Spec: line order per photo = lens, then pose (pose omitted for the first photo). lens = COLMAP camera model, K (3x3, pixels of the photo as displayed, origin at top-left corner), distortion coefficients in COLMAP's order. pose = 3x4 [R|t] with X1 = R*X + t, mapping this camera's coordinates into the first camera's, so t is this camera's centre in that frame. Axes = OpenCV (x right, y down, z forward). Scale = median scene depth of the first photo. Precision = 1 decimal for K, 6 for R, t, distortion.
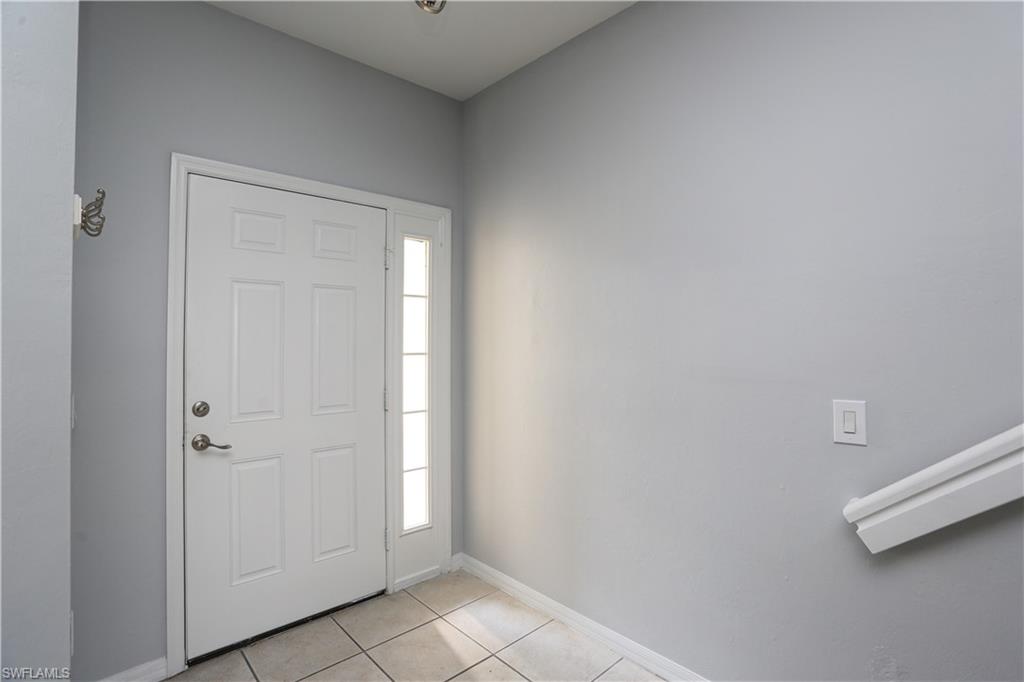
lens RADIAL K [[498.9, 0, 521.1], [0, 498.9, 329.7], [0, 0, 1]] dist [-0.071729, 0.033902]
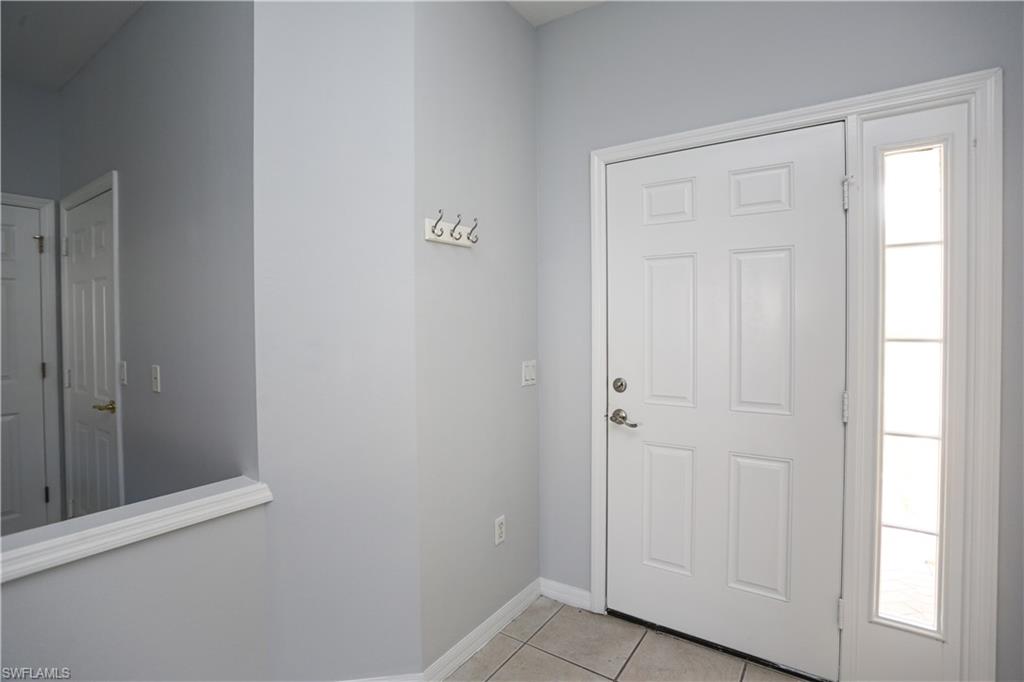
lens RADIAL K [[509.1, 0, 518.3], [0, 509.1, 324.5], [0, 0, 1]] dist [-0.071124, 0.035503]
pose [[0.212703, 0.012500, -0.977037, 0.355153], [0.033416, 0.999240, 0.020059, 0.002318], [0.976545, -0.036915, 0.212124, 0.534800]]
